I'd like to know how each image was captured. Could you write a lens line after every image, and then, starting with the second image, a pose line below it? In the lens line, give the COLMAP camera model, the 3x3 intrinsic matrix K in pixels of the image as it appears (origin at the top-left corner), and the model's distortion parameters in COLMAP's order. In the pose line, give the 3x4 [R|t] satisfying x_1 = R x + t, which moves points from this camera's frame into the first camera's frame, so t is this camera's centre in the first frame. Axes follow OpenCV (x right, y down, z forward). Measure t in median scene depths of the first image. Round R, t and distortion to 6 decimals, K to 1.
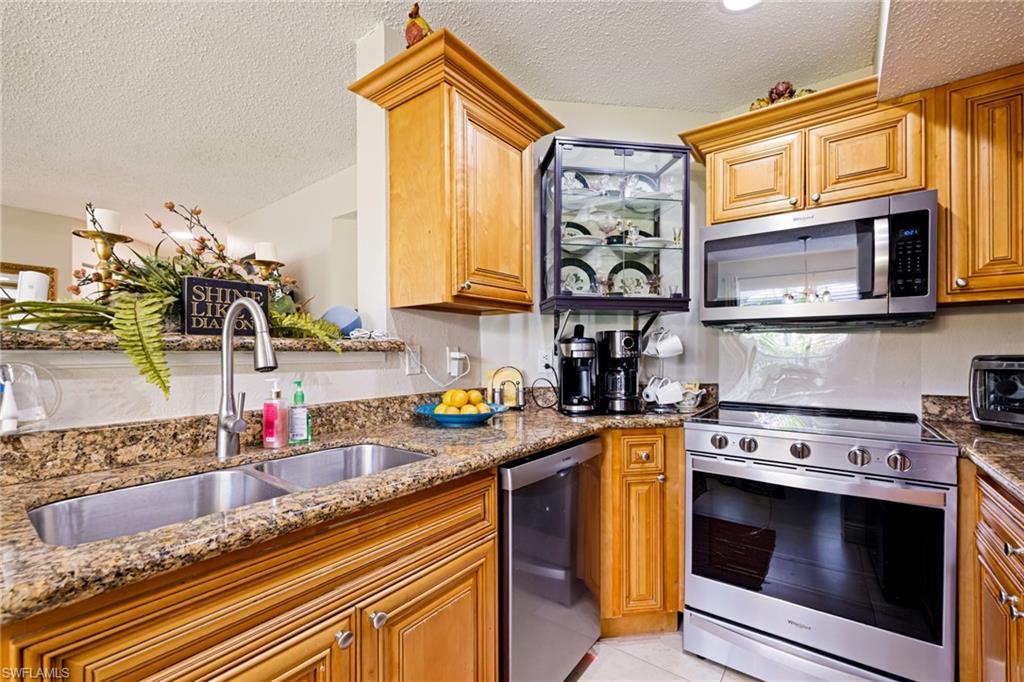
lens RADIAL K [[435.1, 0, 512.8], [0, 435.1, 345.7], [0, 0, 1]] dist [-0.000285, 0.000173]
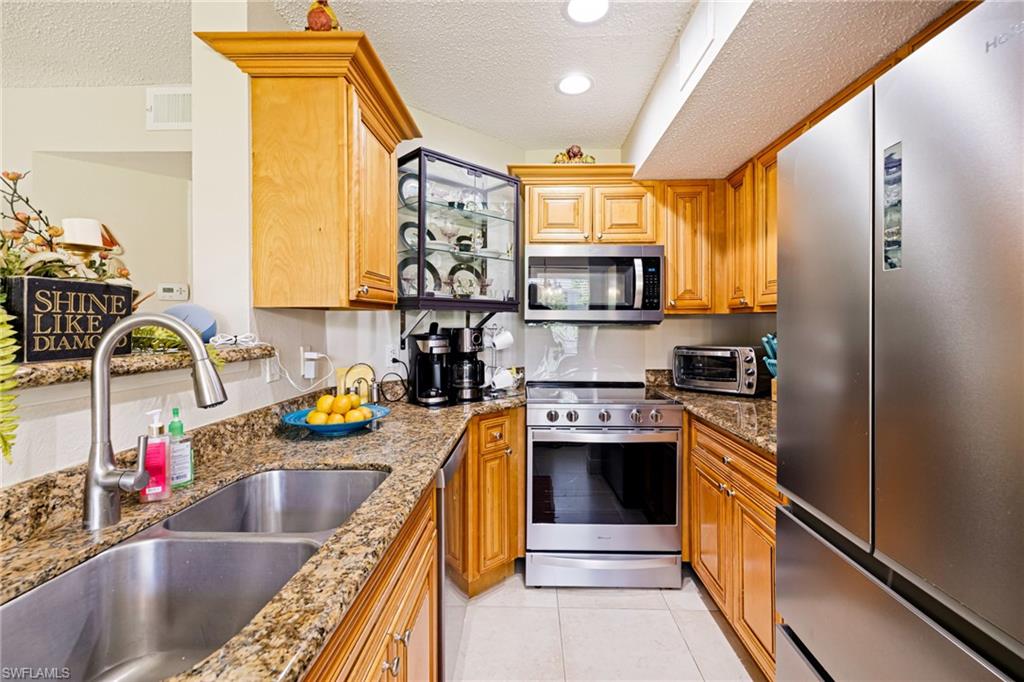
lens RADIAL K [[435.1, 0, 514.5], [0, 435.1, 313.6], [0, 0, 1]] dist [-0.000285, 0.000173]
pose [[0.813931, 0.013477, 0.580805, -0.385906], [-0.010325, 0.999909, -0.008732, -0.076778], [-0.580870, 0.001111, 0.813996, -0.000620]]
